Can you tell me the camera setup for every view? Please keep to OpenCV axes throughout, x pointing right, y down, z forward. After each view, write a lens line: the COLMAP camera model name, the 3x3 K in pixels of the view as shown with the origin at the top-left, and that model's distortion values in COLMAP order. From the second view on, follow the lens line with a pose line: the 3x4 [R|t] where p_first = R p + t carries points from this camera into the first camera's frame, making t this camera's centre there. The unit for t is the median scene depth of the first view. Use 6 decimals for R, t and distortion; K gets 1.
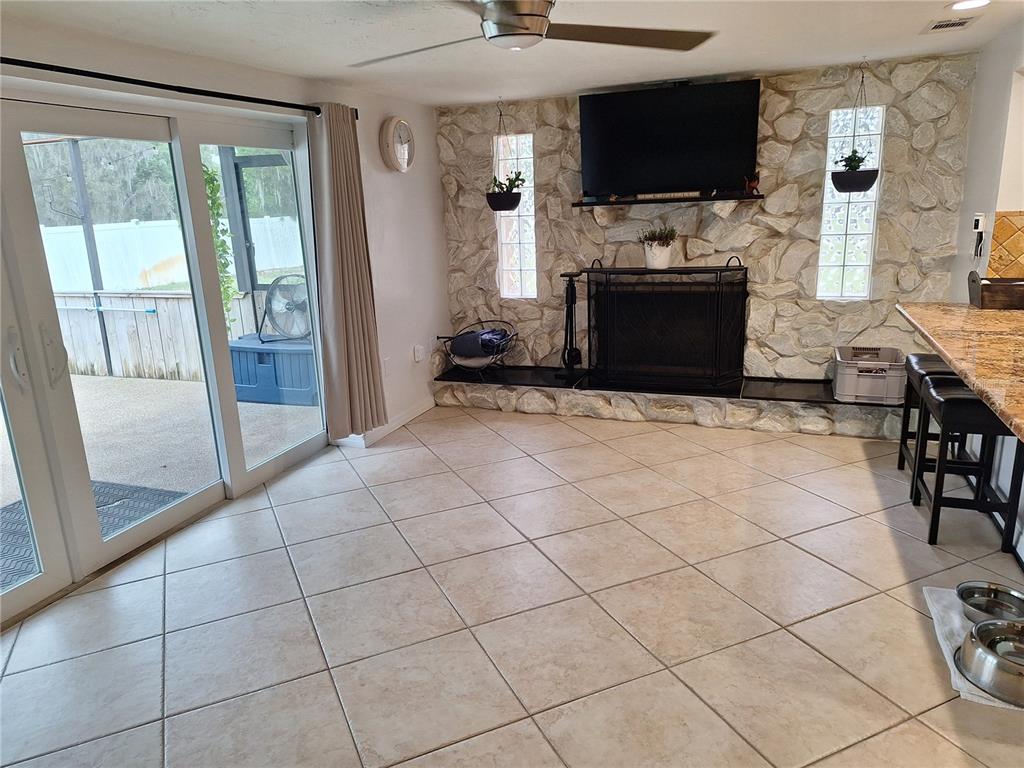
lens RADIAL K [[709.3, 0, 504.5], [0, 709.3, 381.8], [0, 0, 1]] dist [0.091158, -0.096522]
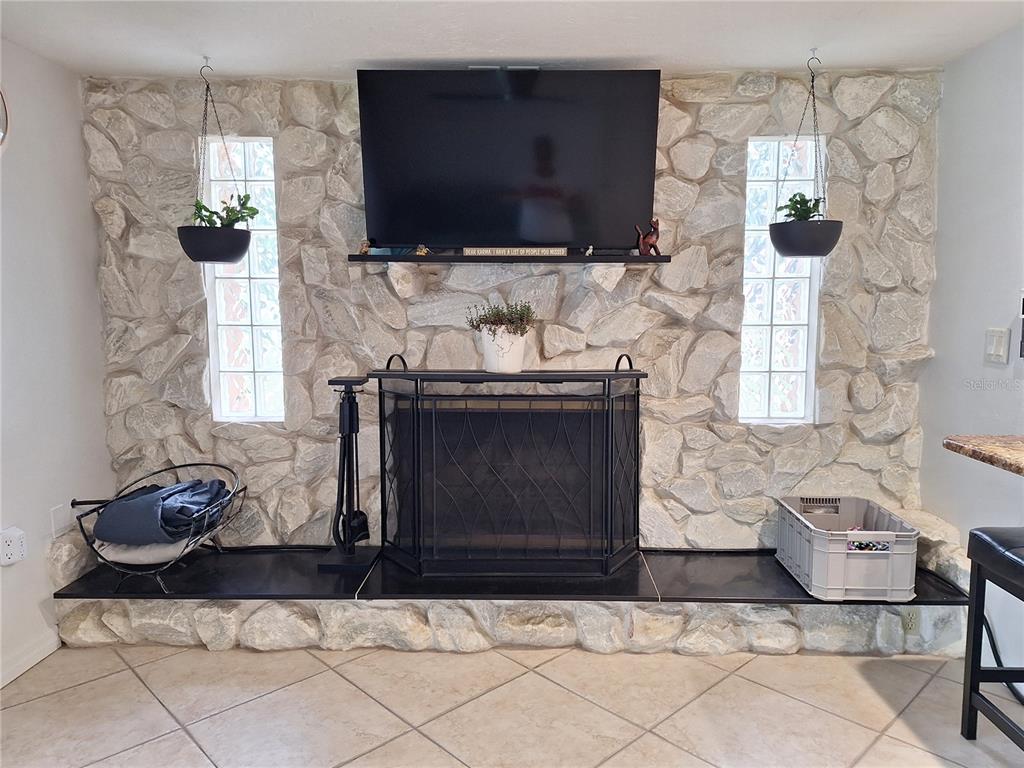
lens RADIAL K [[709.3, 0, 524.8], [0, 709.3, 377.9], [0, 0, 1]] dist [0.091158, -0.096522]
pose [[0.938946, 0.004709, 0.344033, 0.033137], [0.047061, 0.988751, -0.141972, -0.071648], [-0.340832, 0.149495, 0.928162, 0.461304]]
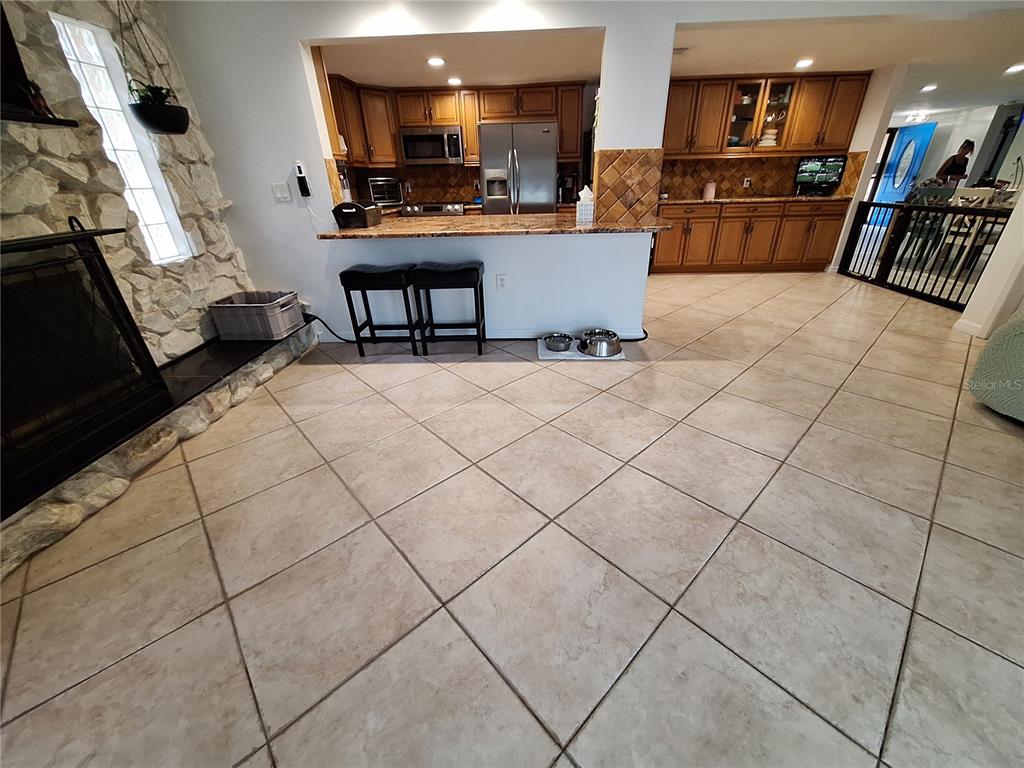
lens RADIAL K [[405.8, 0, 519.2], [0, 405.8, 382.0], [0, 0, 1]] dist [-0.008035, 0.002726]
pose [[-0.312355, -0.386102, 0.867963, -0.208443], [0.270737, 0.839605, 0.470918, -0.104046], [-0.910569, 0.382084, -0.157722, 0.709538]]
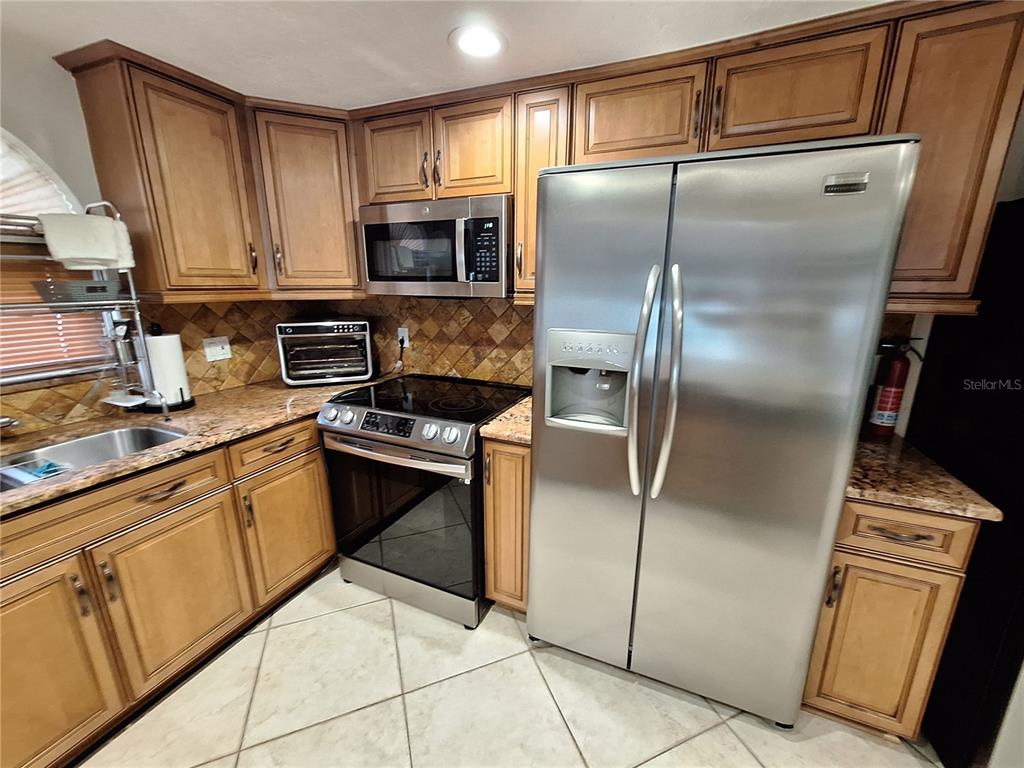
lens RADIAL K [[405.8, 0, 516.5], [0, 405.8, 382.8], [0, 0, 1]] dist [-0.008035, 0.002726]
pose [[0.050139, -0.203837, 0.977720, 0.620598], [0.240961, 0.952501, 0.186223, -0.118564], [-0.969239, 0.226255, 0.096874, 0.430173]]
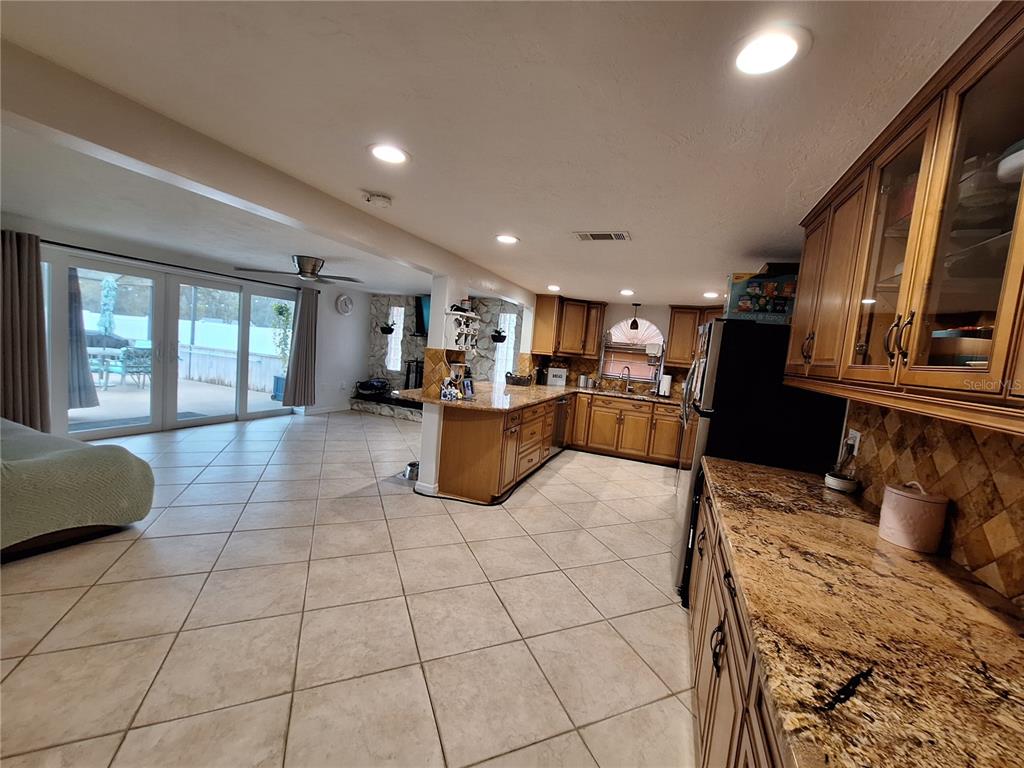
lens RADIAL K [[405.8, 0, 522.8], [0, 405.8, 384.6], [0, 0, 1]] dist [-0.008035, 0.002726]
pose [[0.991609, 0.129203, 0.004292, 0.526816], [-0.126879, 0.979064, -0.159169, 0.110022], [-0.024767, 0.157289, 0.987242, -0.436144]]
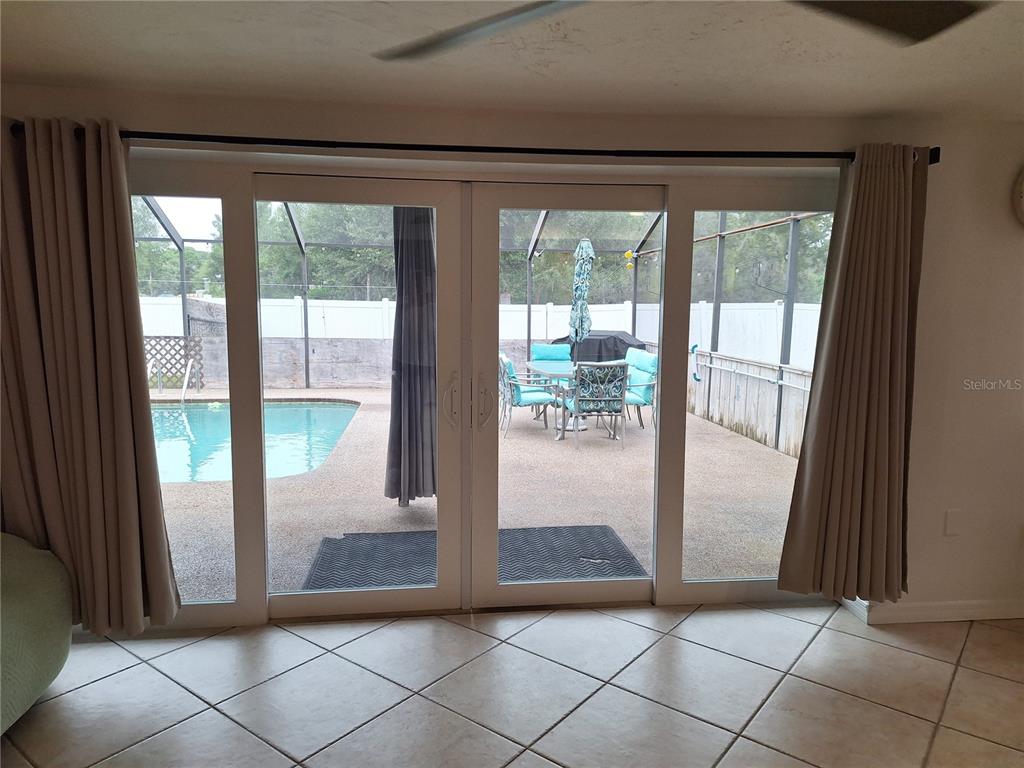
lens RADIAL K [[709.3, 0, 509.0], [0, 709.3, 374.5], [0, 0, 1]] dist [0.091158, -0.096522]
pose [[0.457578, 0.141080, -0.877906, 0.216329], [-0.244340, 0.969273, 0.028409, -0.072770], [0.854939, 0.201508, 0.477990, 0.303942]]
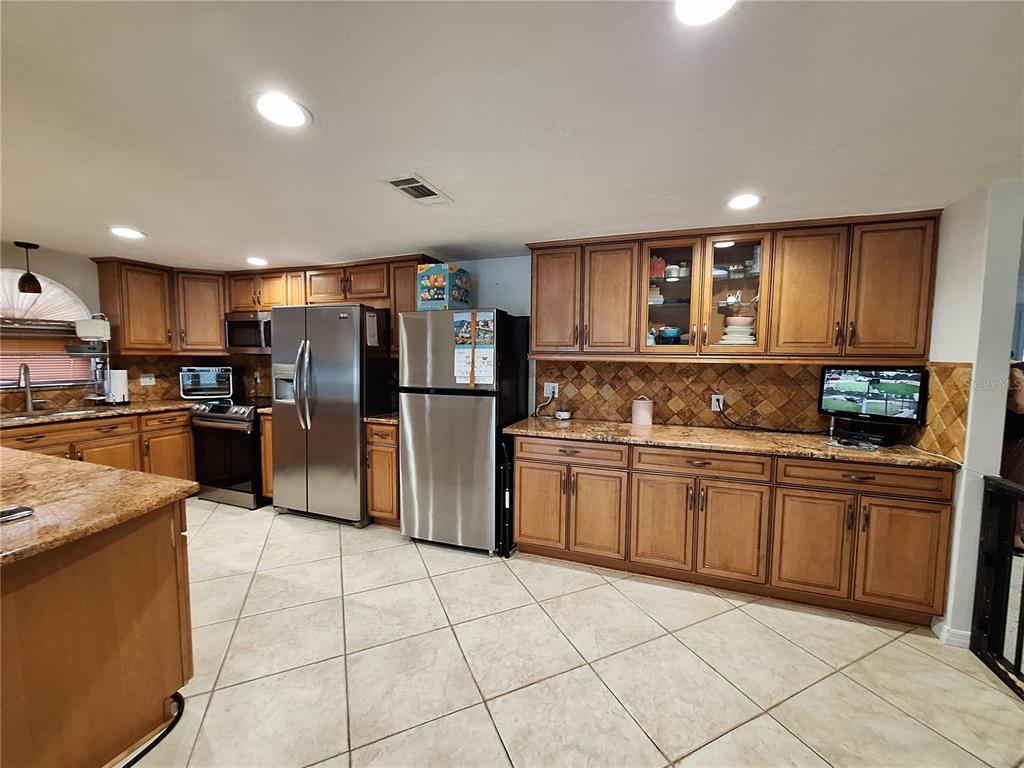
lens RADIAL K [[405.8, 0, 518.9], [0, 405.8, 383.0], [0, 0, 1]] dist [-0.008035, 0.002726]
pose [[-0.000775, -0.031970, 0.999489, 0.188614], [0.237417, 0.970905, 0.031240, 0.014394], [-0.971408, 0.237320, 0.006838, 0.014758]]
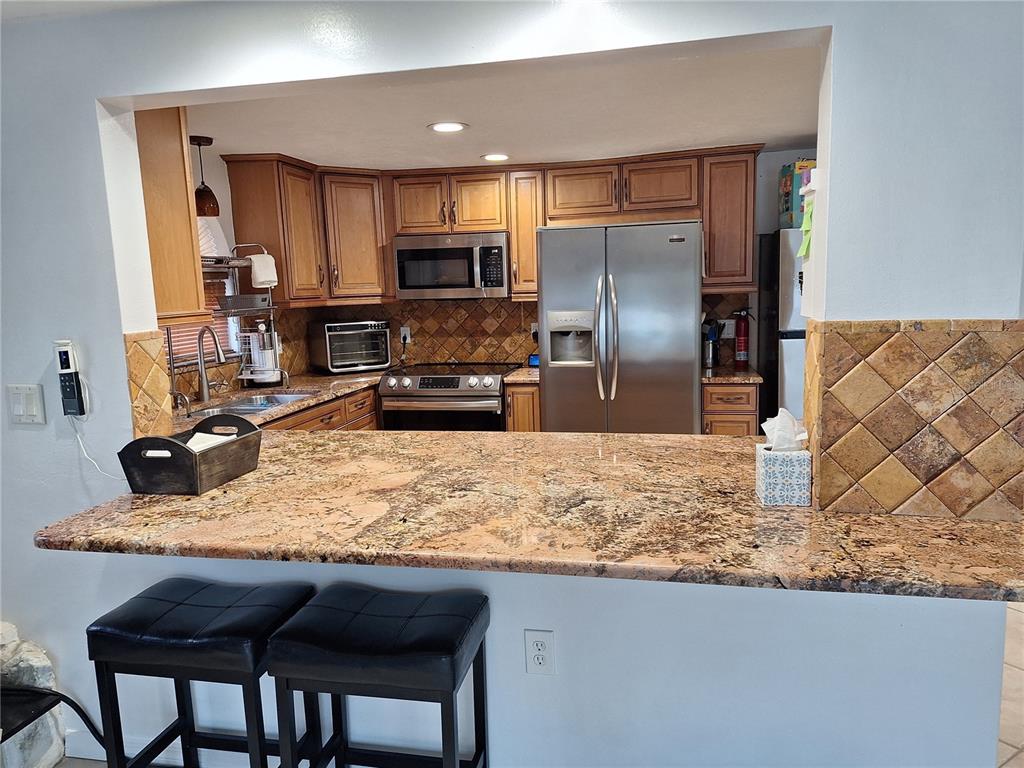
lens RADIAL K [[709.3, 0, 514.1], [0, 709.3, 378.8], [0, 0, 1]] dist [0.091158, -0.096522]
pose [[-0.140697, -0.091054, 0.985857, 0.046172], [0.282265, 0.950746, 0.128095, -0.140323], [-0.948963, 0.296295, -0.108066, 0.582791]]
